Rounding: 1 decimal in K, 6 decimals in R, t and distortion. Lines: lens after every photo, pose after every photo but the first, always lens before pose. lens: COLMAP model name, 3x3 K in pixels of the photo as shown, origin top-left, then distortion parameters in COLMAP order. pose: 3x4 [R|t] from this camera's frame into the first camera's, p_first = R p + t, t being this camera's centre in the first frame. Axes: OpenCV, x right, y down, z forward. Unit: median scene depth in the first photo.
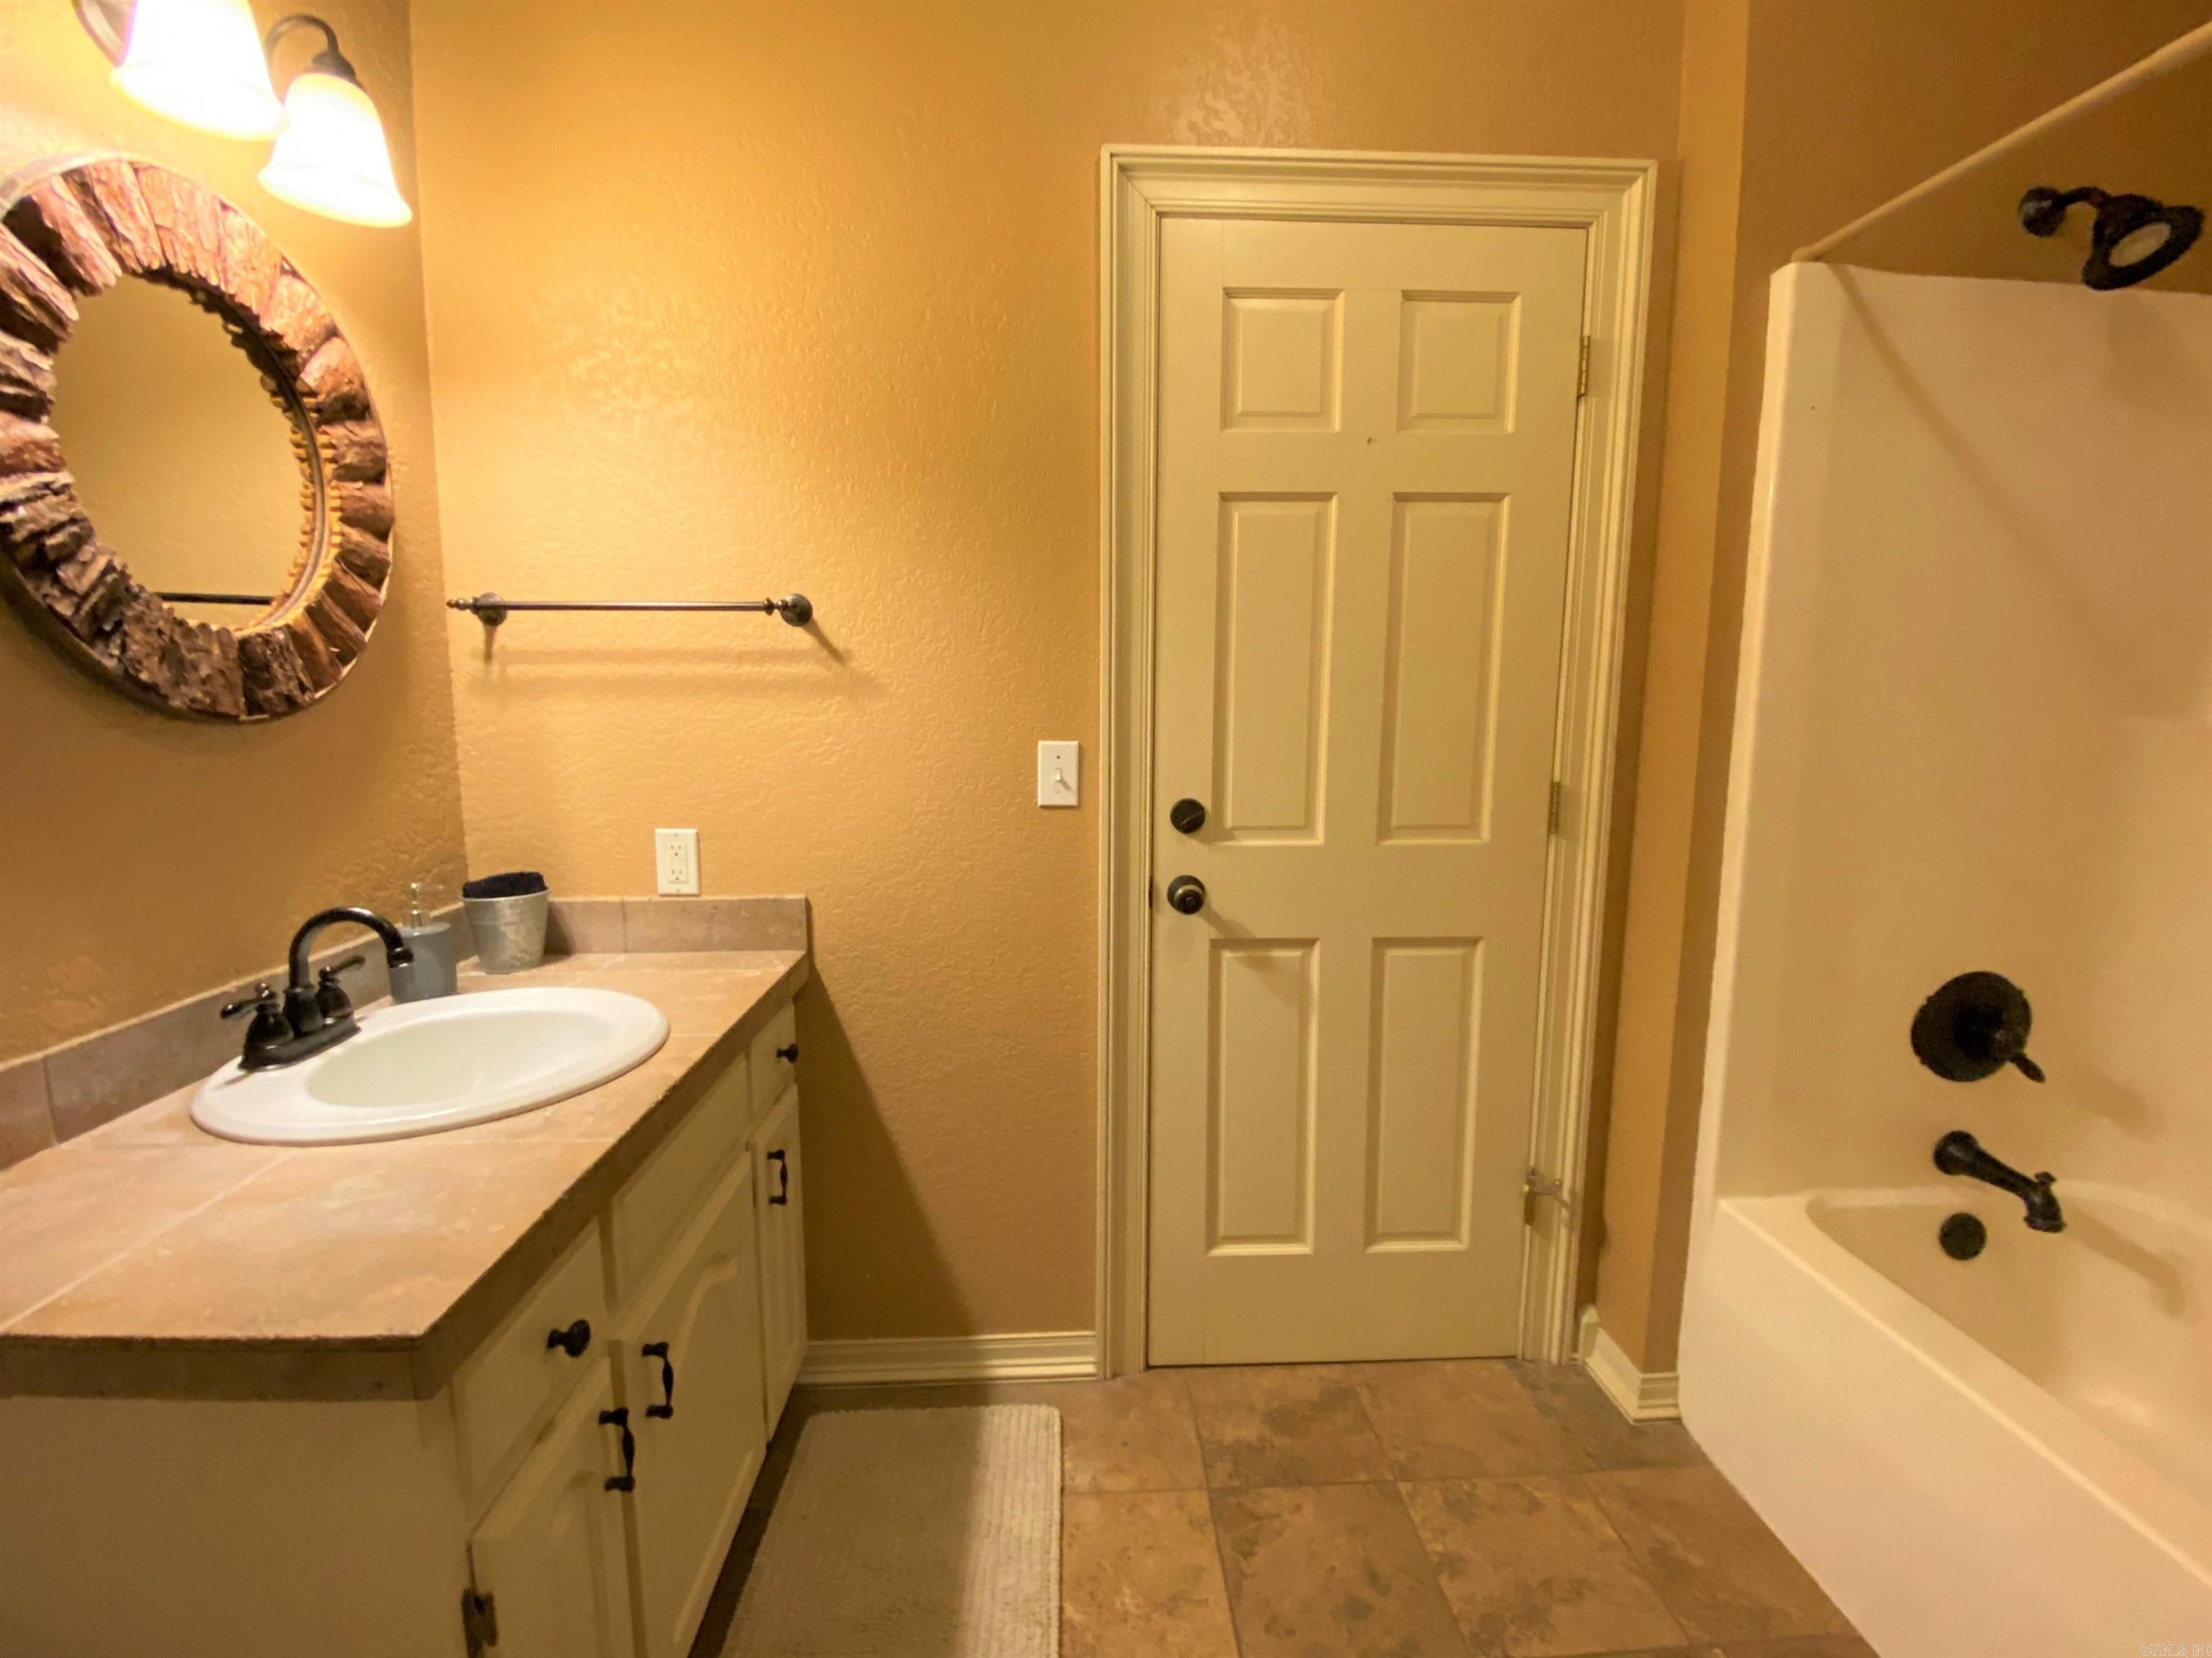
lens RADIAL K [[927.0, 0, 1112.2], [0, 927.0, 817.2], [0, 0, 1]] dist [-0.027054, -0.000887]
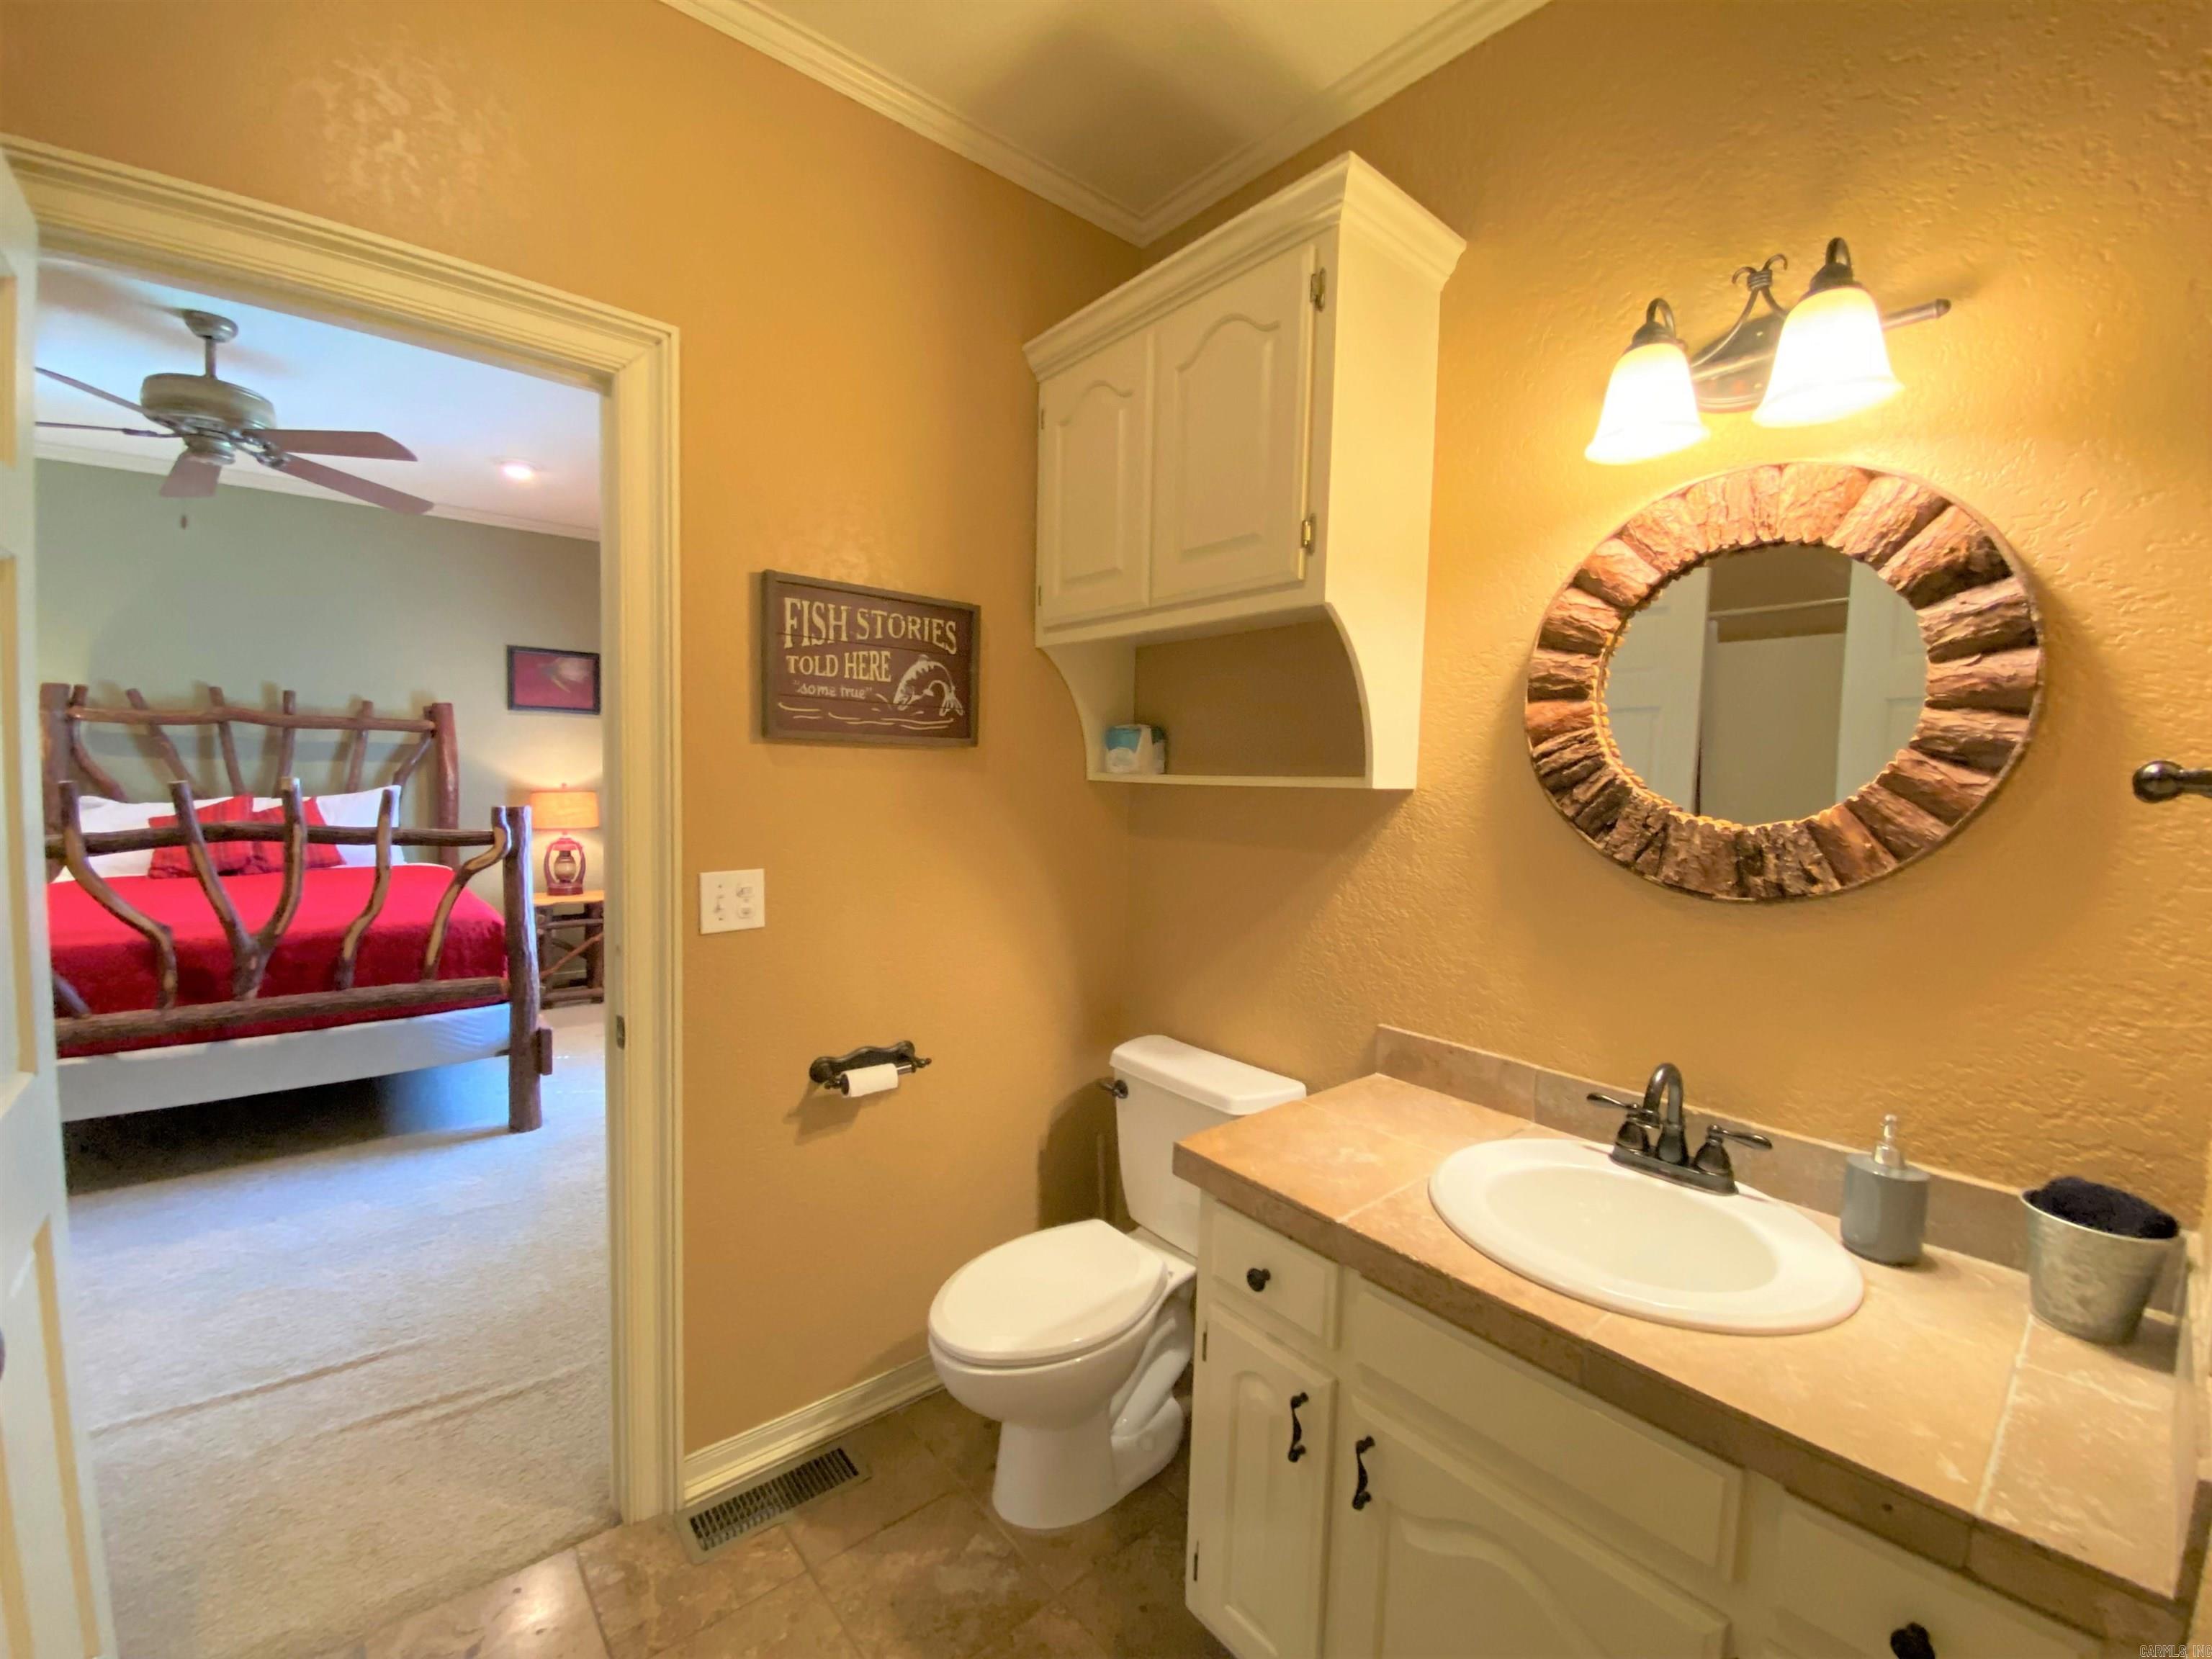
lens RADIAL K [[927.0, 0, 1101.1], [0, 927.0, 837.4], [0, 0, 1]] dist [-0.027054, -0.000887]
pose [[-0.796291, 0.019887, -0.604587, 0.440908], [-0.109061, 0.978362, 0.175823, -0.323888], [0.595001, 0.205943, -0.776892, 1.497408]]
